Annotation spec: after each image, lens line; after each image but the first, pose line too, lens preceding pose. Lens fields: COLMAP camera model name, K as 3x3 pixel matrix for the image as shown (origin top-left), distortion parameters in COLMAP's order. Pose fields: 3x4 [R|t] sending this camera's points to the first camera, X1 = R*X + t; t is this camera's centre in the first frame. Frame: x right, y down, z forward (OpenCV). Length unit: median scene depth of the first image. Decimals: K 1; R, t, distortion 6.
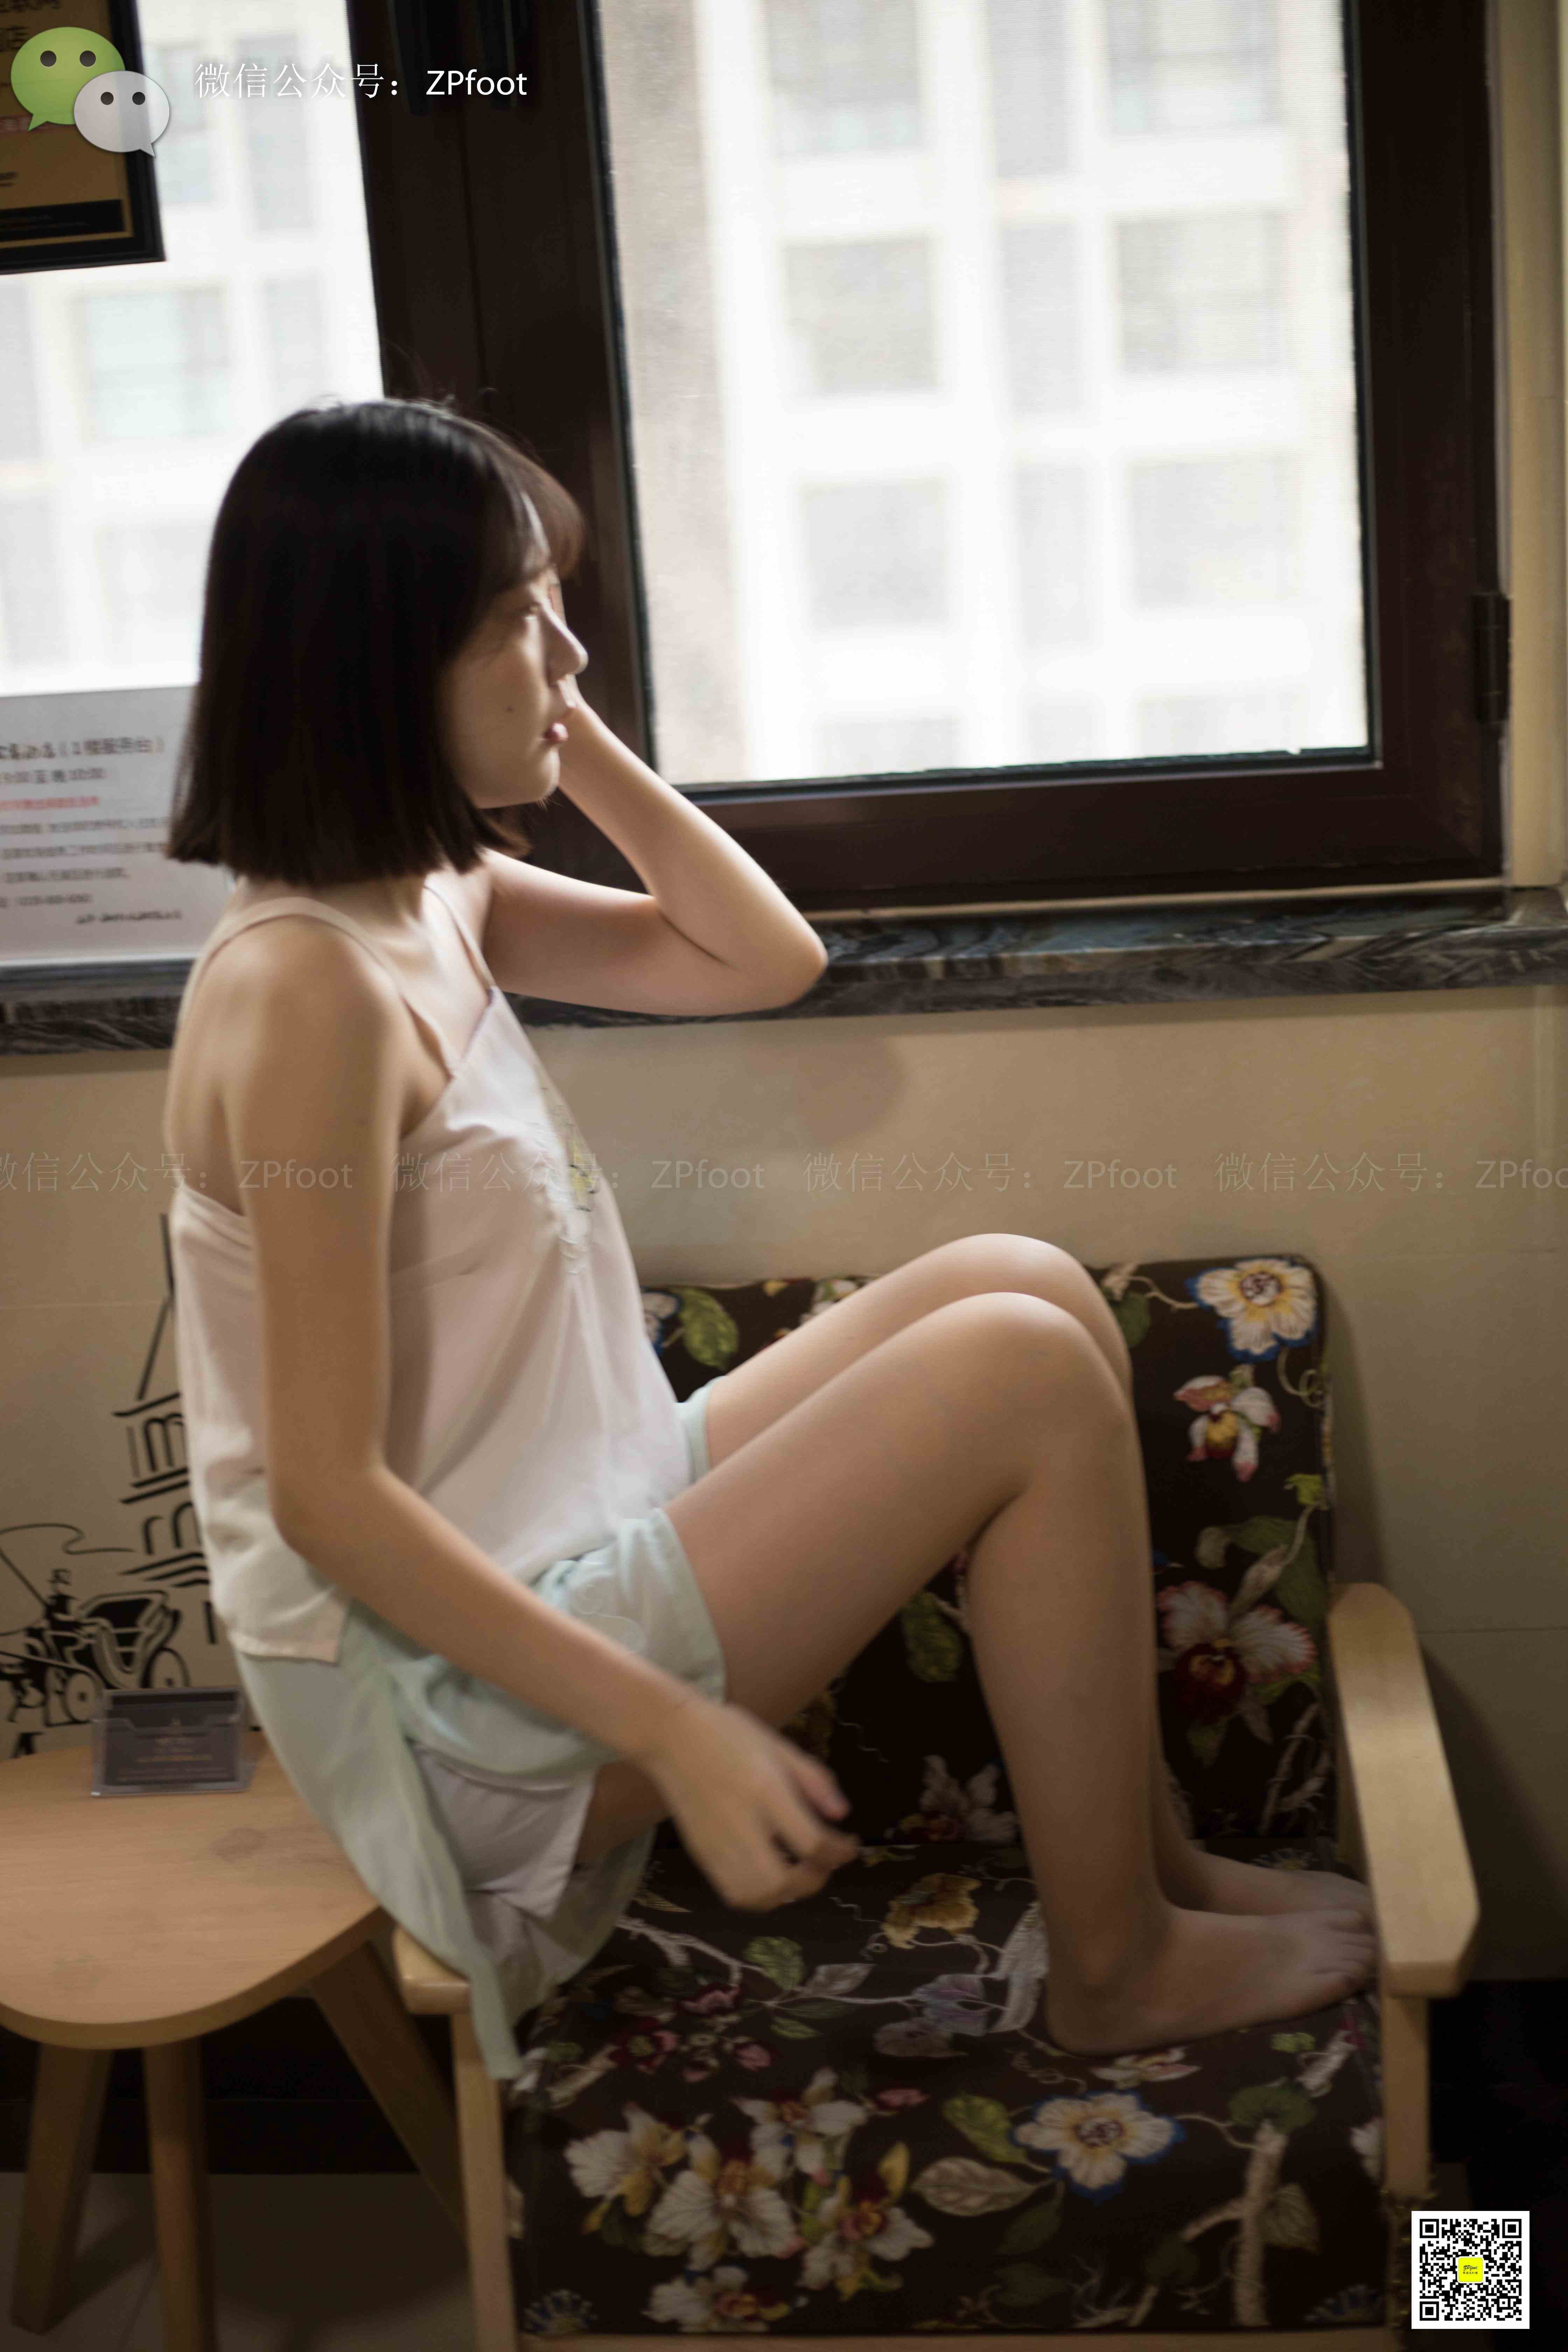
lens RADIAL K [[3439.7, 0, 787.9], [0, 3439.7, 1141.5], [0, 0, 1]] dist [-0.123884, 0.001926]
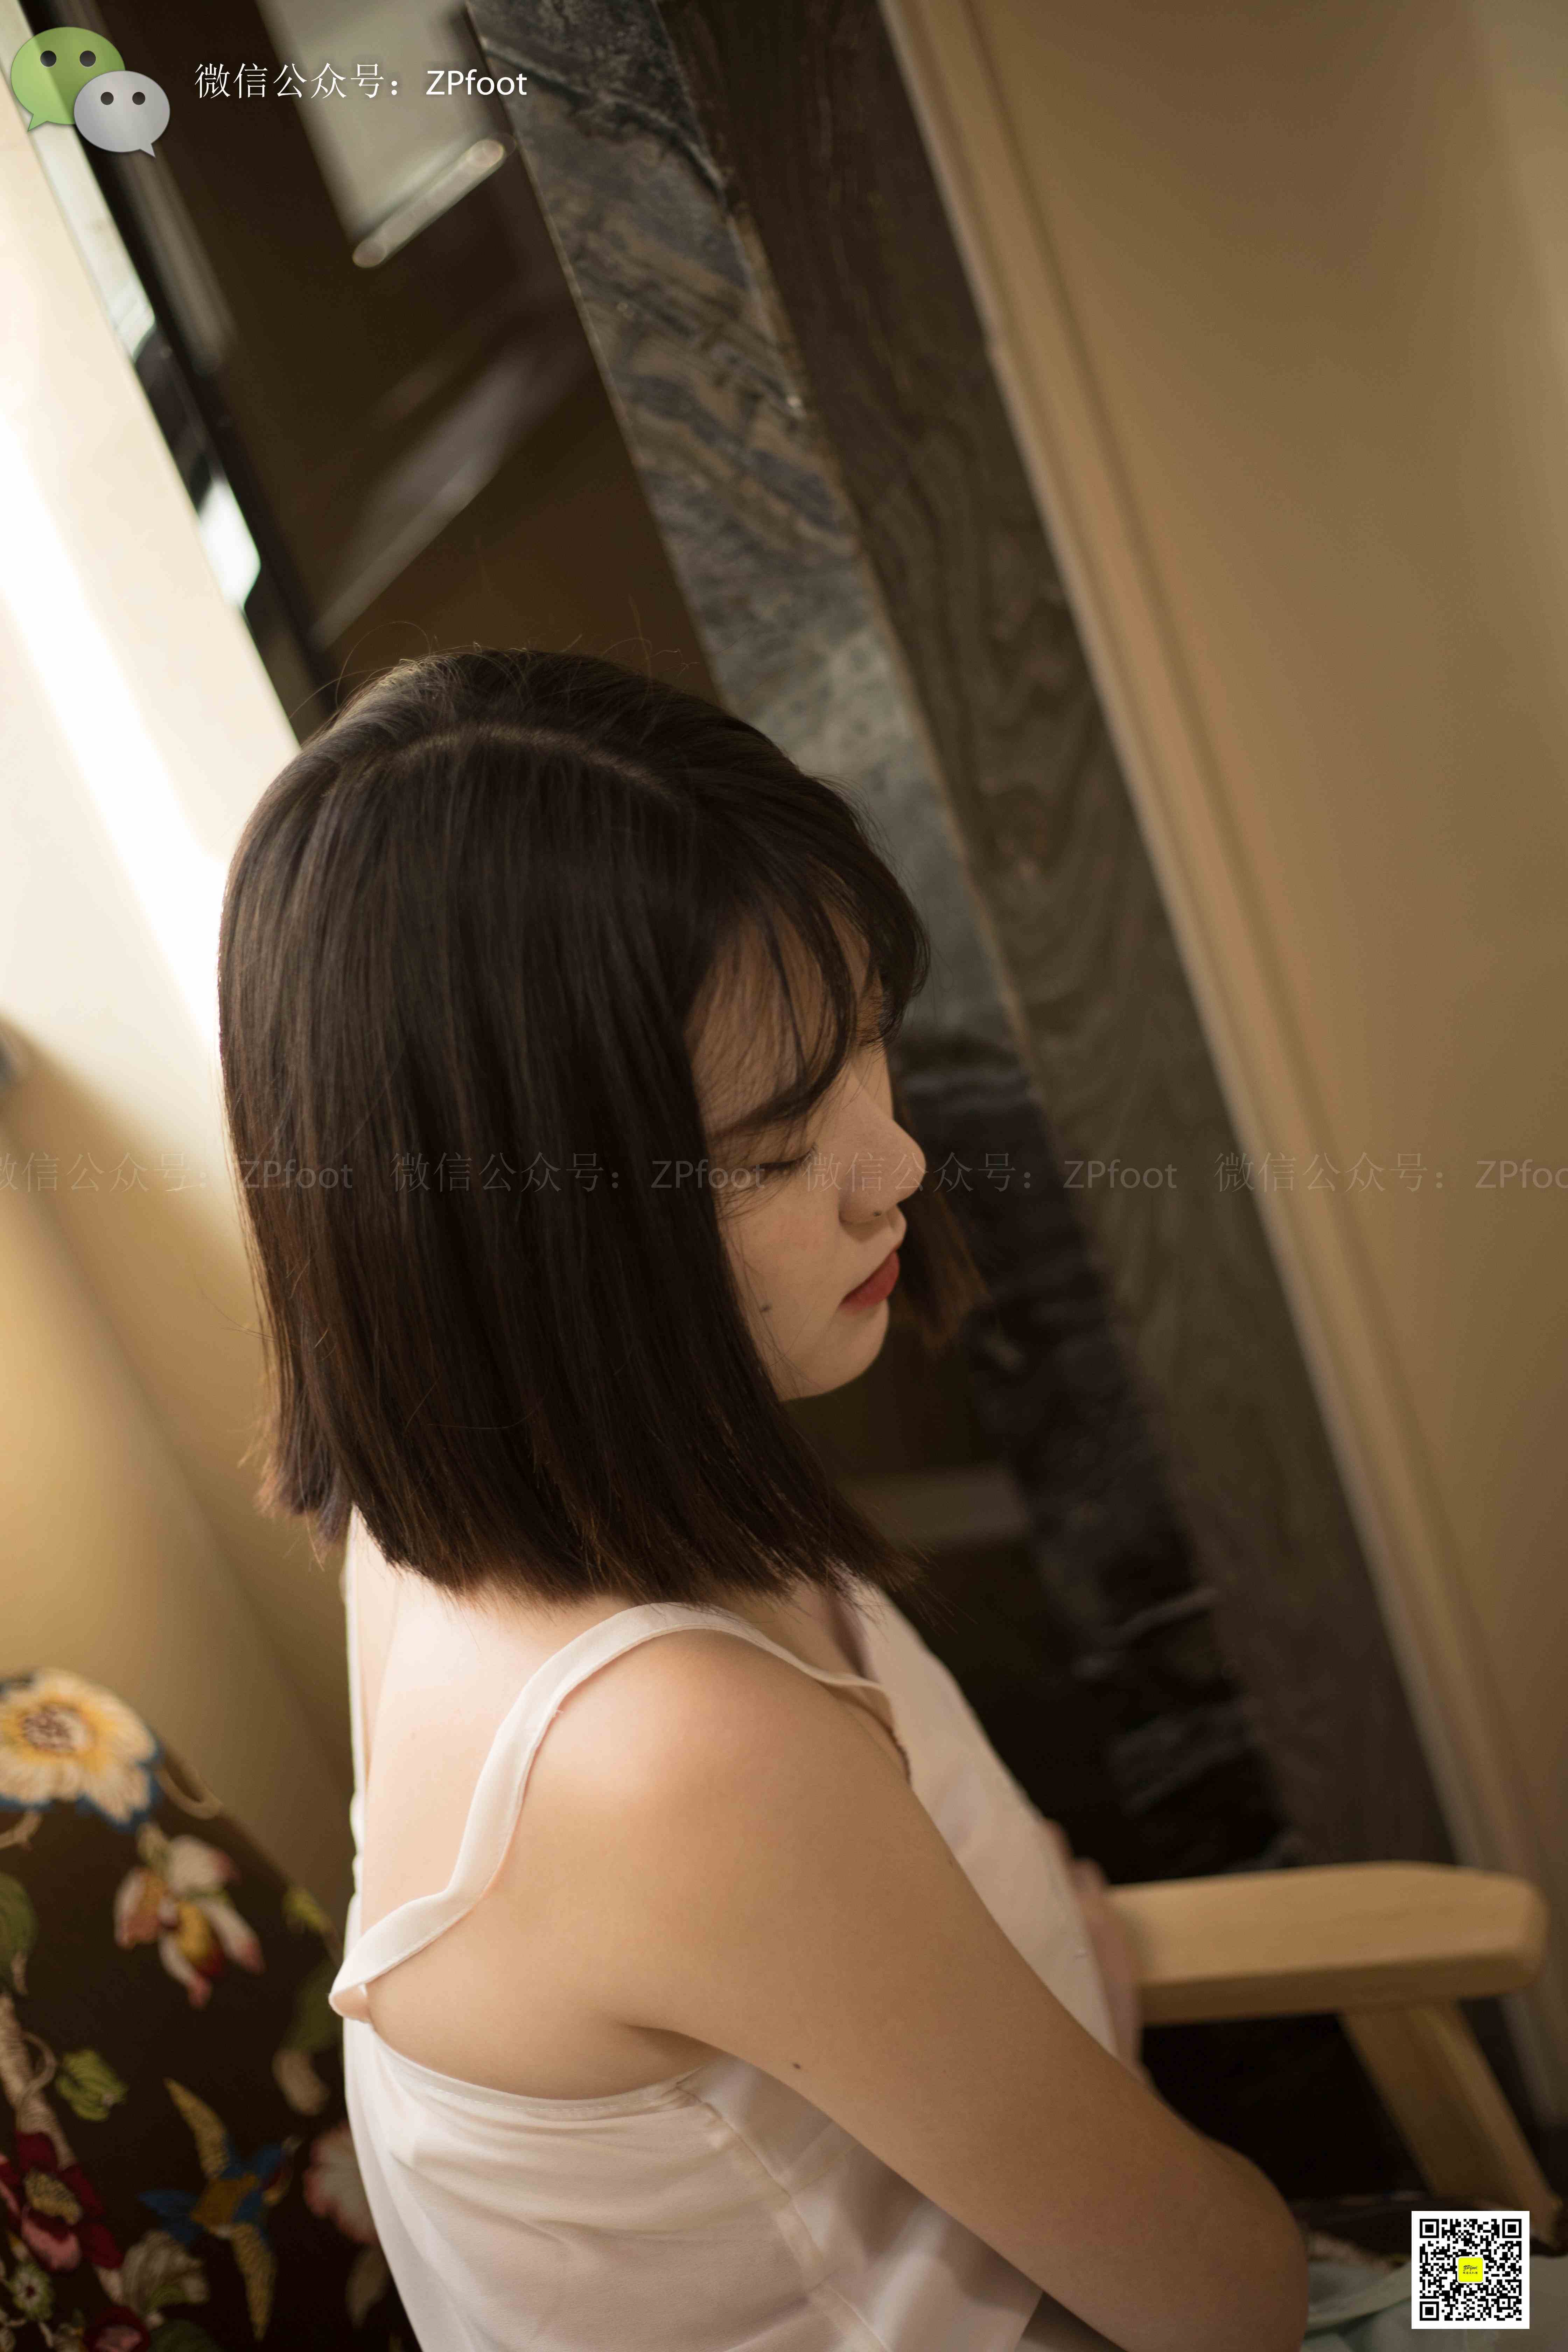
lens RADIAL K [[3499.1, 0, 784.0], [0, 3499.1, 1176.0], [0, 0, 1]] dist [-0.126632, -0.051311]
pose [[0.228845, -0.463129, 0.856237, -0.309563], [0.566516, 0.778649, 0.269751, -0.125320], [-0.791638, 0.423340, 0.440559, 0.580905]]
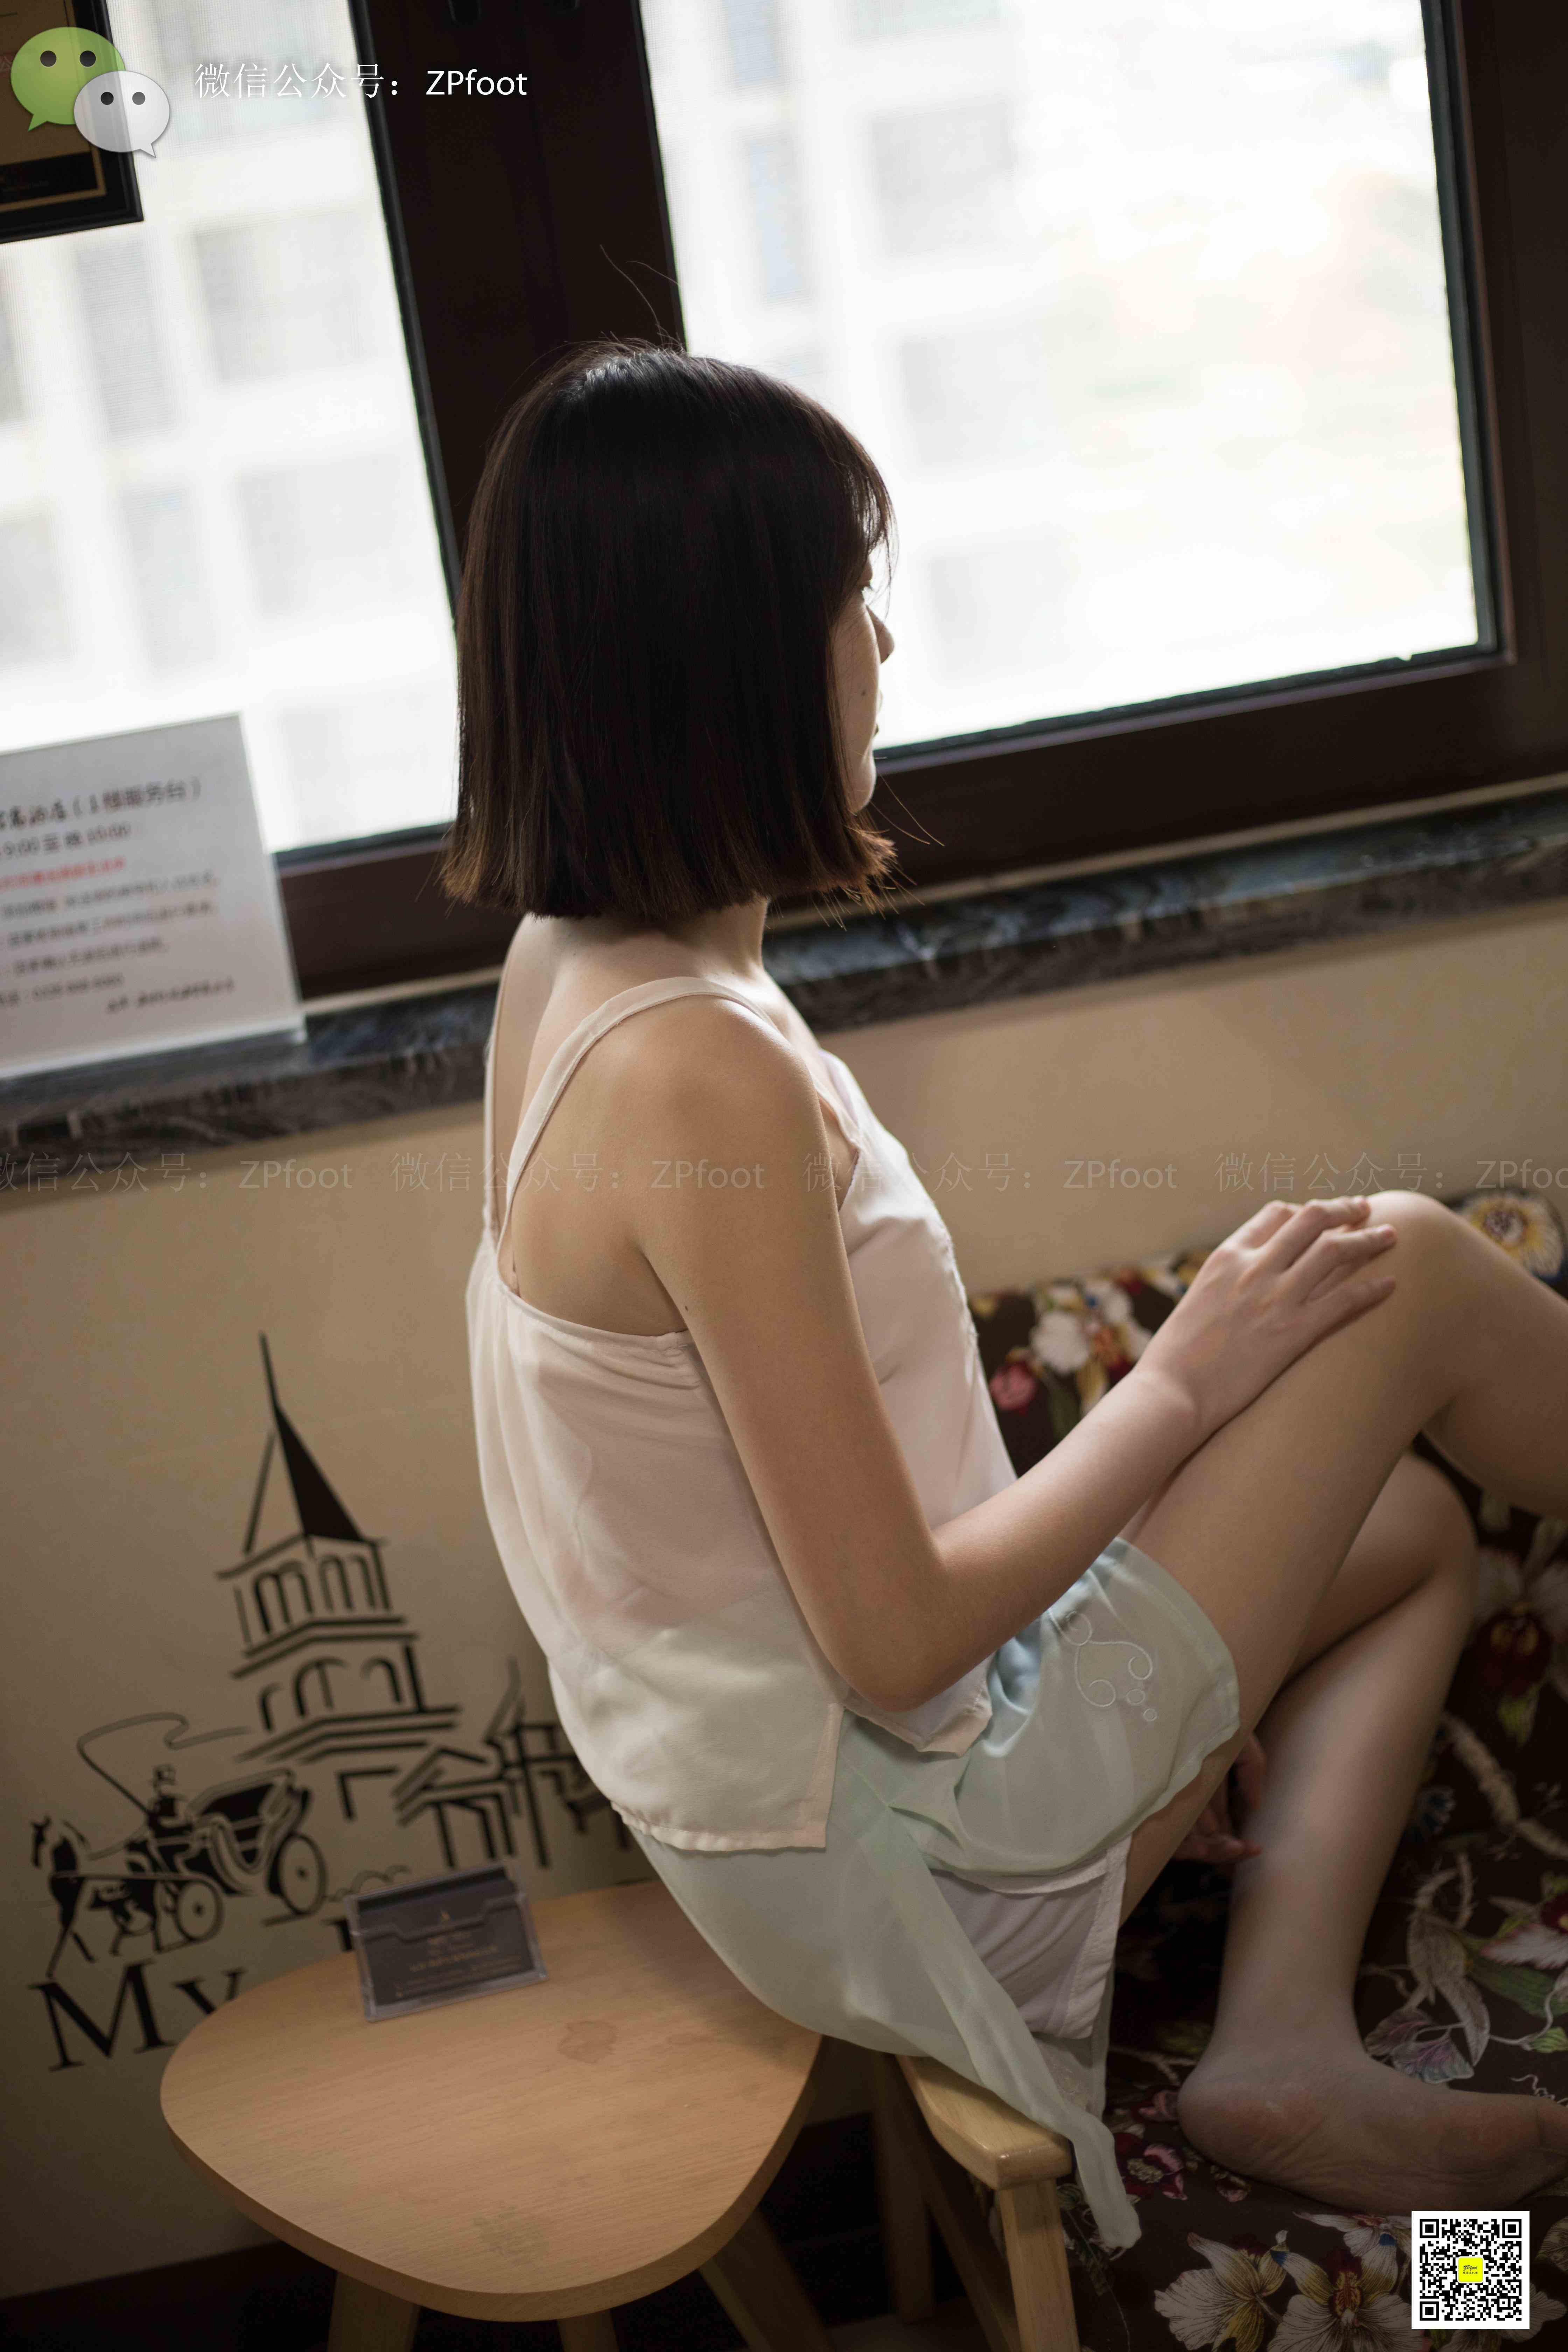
lens RADIAL K [[3439.7, 0, 787.9], [0, 3439.7, 1141.5], [0, 0, 1]] dist [-0.123884, 0.001926]
pose [[0.959598, -0.142370, 0.242699, -0.268797], [0.143485, 0.989565, 0.013172, -0.019644], [-0.242042, 0.022183, 0.970012, 0.144112]]
